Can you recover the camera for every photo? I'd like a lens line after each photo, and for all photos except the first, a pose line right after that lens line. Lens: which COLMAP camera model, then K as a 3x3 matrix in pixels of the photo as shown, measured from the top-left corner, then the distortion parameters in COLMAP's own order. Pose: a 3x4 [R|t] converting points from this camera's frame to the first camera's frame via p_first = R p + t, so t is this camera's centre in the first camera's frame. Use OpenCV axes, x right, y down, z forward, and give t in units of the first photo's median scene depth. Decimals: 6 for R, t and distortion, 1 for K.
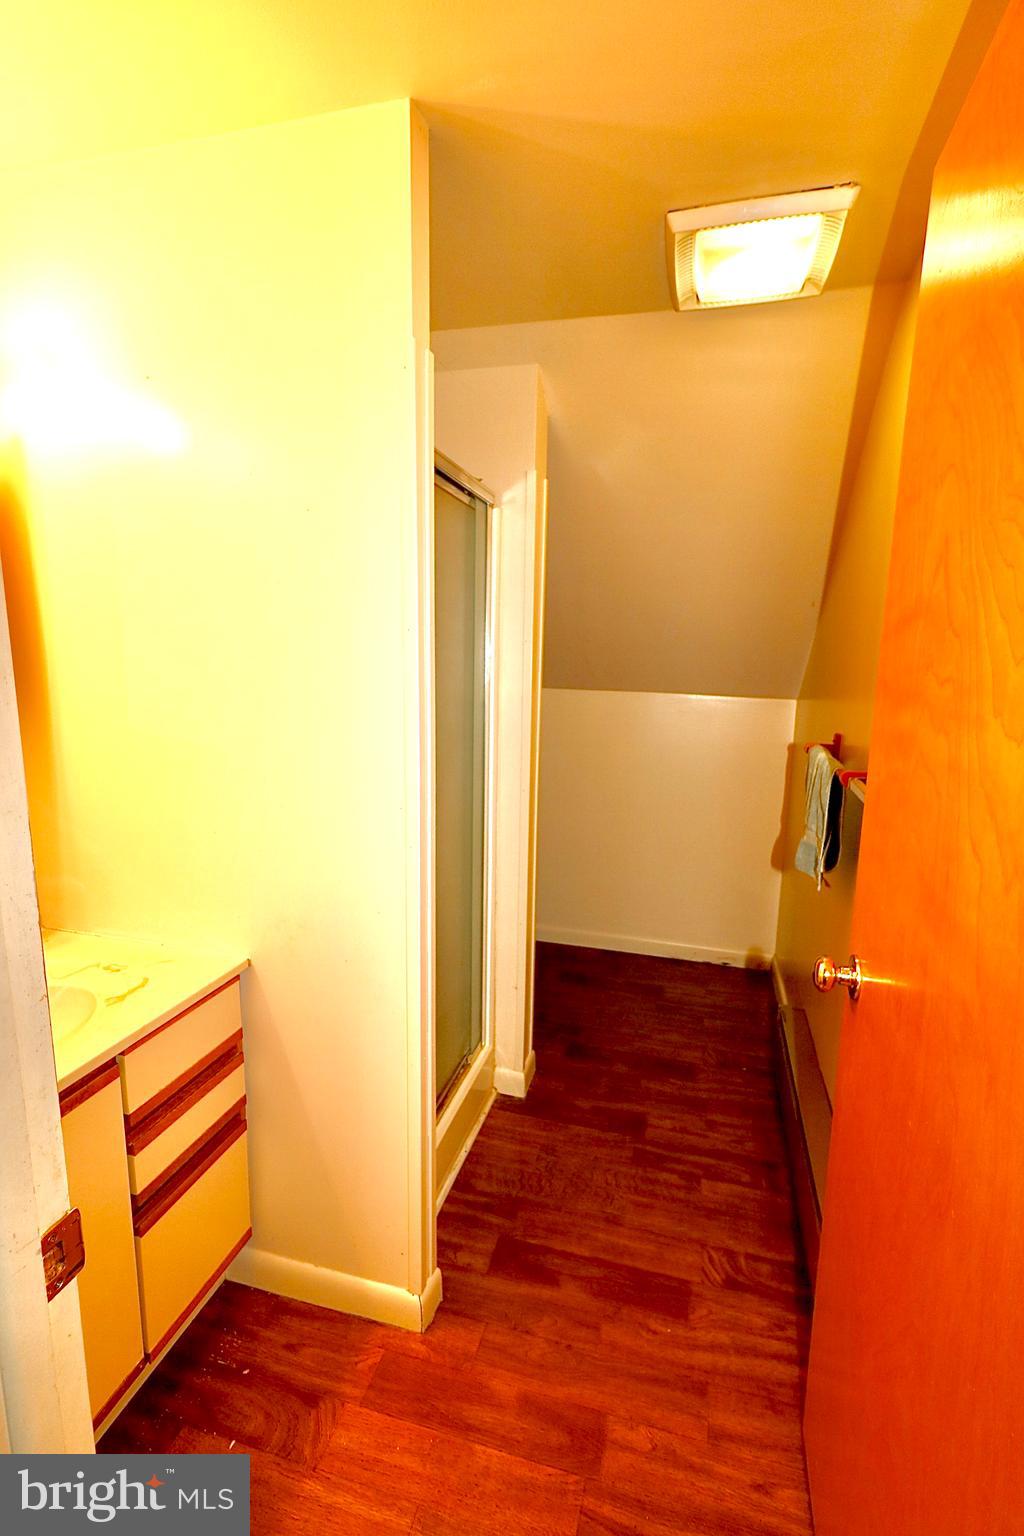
lens RADIAL K [[702.9, 0, 511.0], [0, 702.9, 769.8], [0, 0, 1]] dist [0.002742, -0.002488]
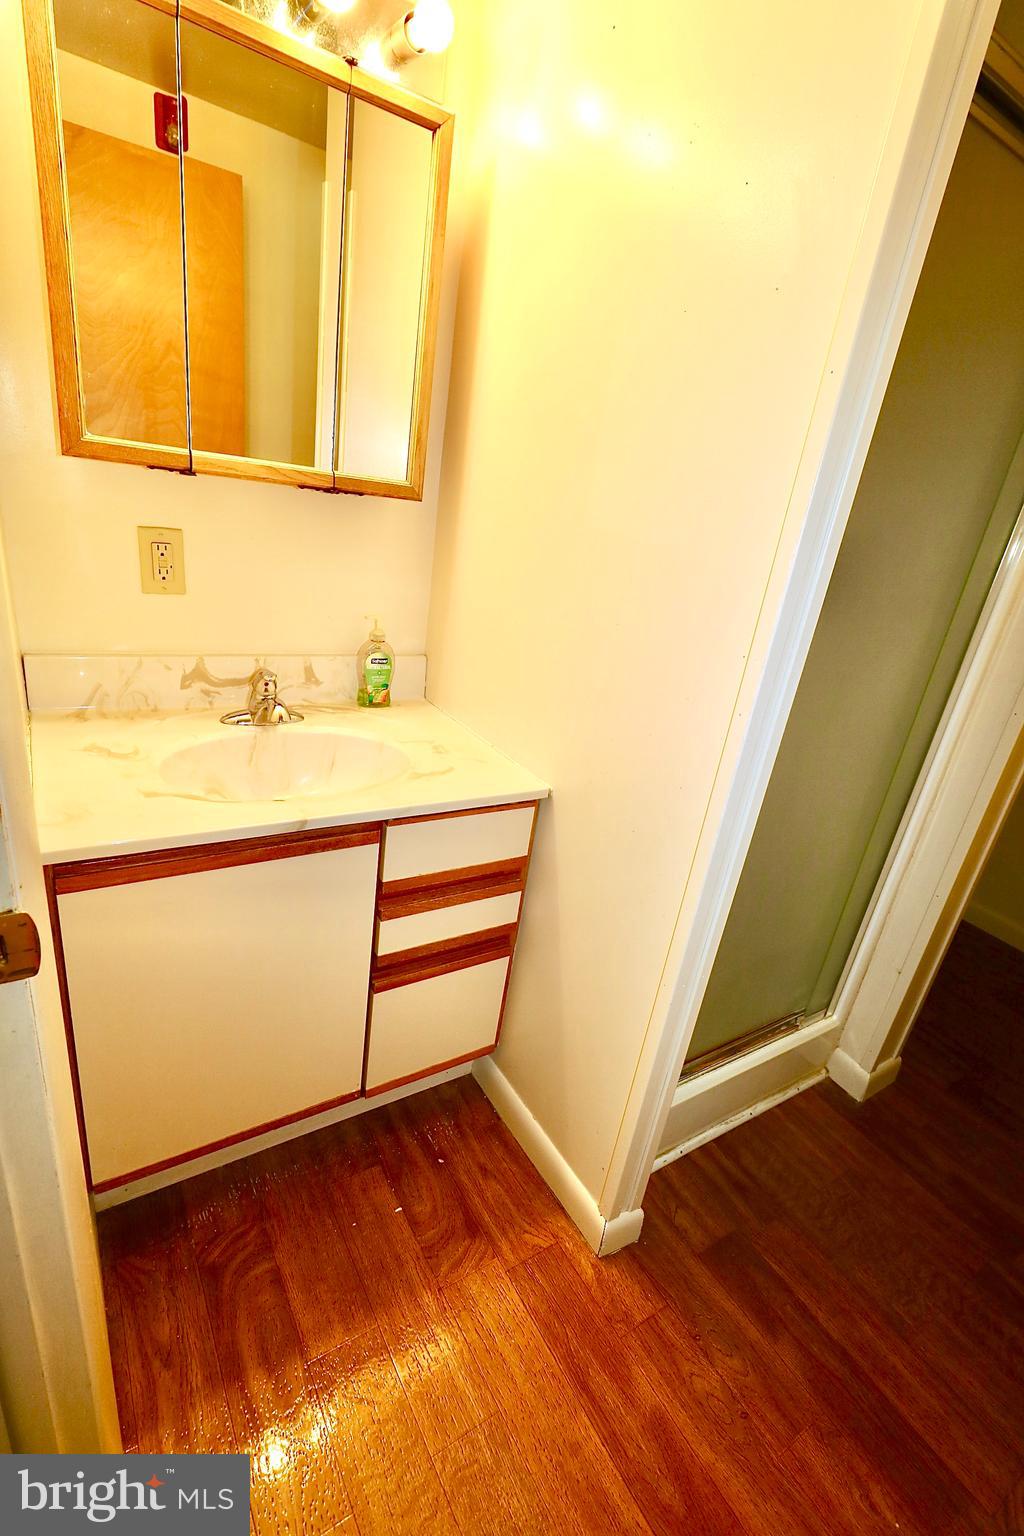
lens RADIAL K [[702.9, 0, 510.7], [0, 702.9, 775.6], [0, 0, 1]] dist [0.002742, -0.002488]
pose [[0.733967, 0.333029, -0.591933, 0.113249], [-0.227676, 0.941749, 0.247533, 0.044779], [0.639888, -0.046912, 0.767035, 0.287531]]
